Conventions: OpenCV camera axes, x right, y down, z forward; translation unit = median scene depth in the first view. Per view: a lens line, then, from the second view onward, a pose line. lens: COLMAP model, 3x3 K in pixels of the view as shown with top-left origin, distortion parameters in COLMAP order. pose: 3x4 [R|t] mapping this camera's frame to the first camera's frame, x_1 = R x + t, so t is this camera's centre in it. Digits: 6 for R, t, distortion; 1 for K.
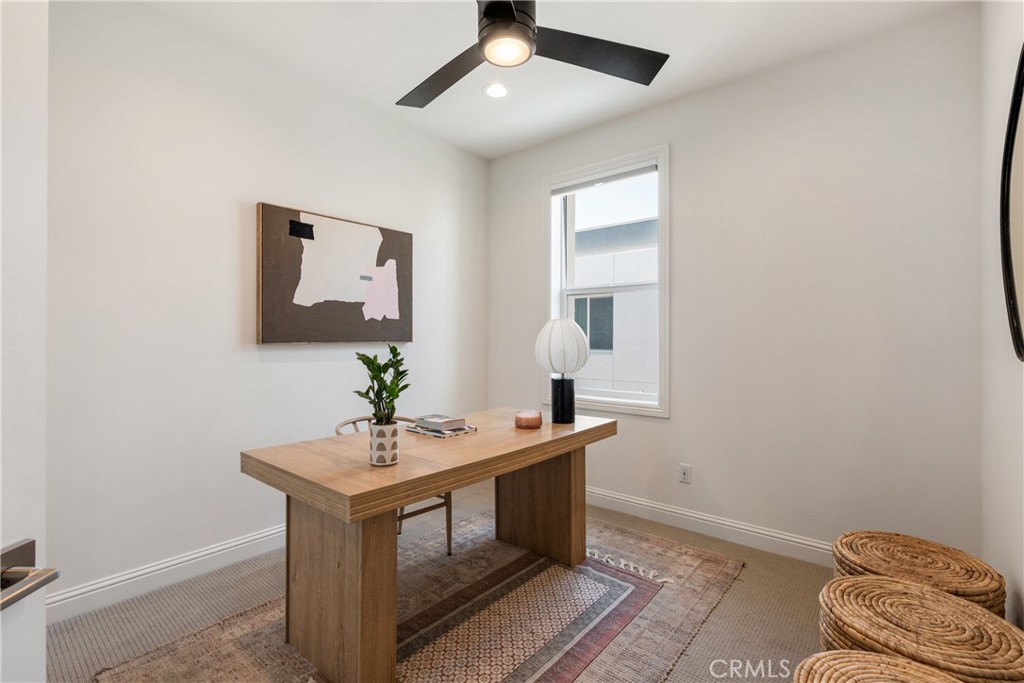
lens RADIAL K [[468.5, 0, 504.8], [0, 468.5, 337.1], [0, 0, 1]] dist [-0.005643, 0.001709]
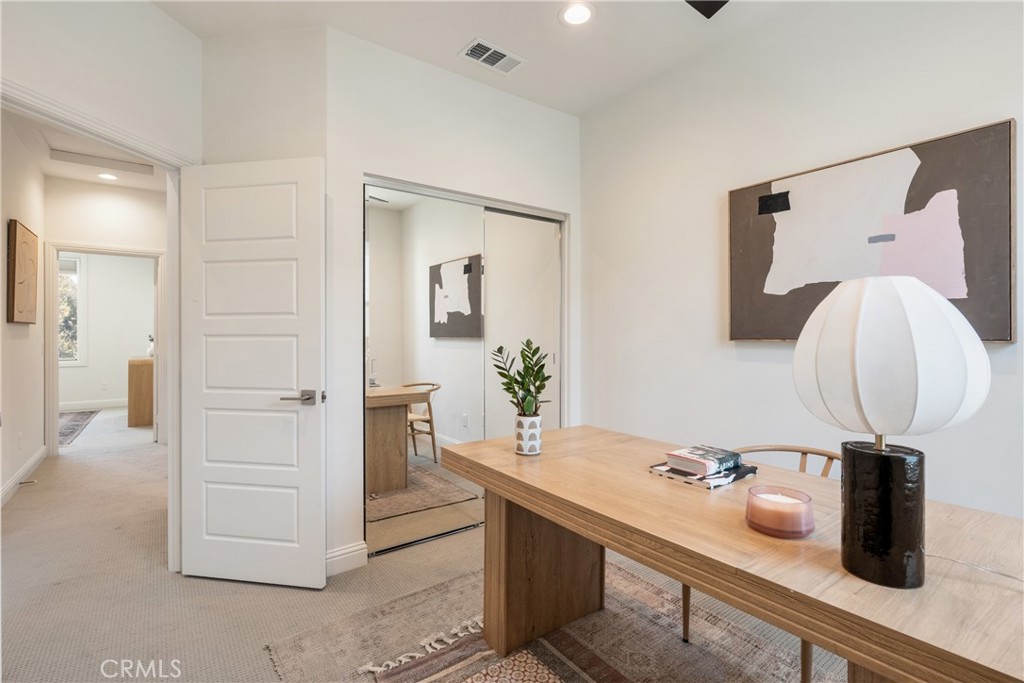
lens RADIAL K [[468.5, 0, 503.8], [0, 468.5, 338.1], [0, 0, 1]] dist [-0.005643, 0.001709]
pose [[-0.219695, -0.000093, -0.975569, 0.472458], [-0.007221, 0.999973, 0.001530, 0.010808], [0.975542, 0.007381, -0.219689, 0.716733]]
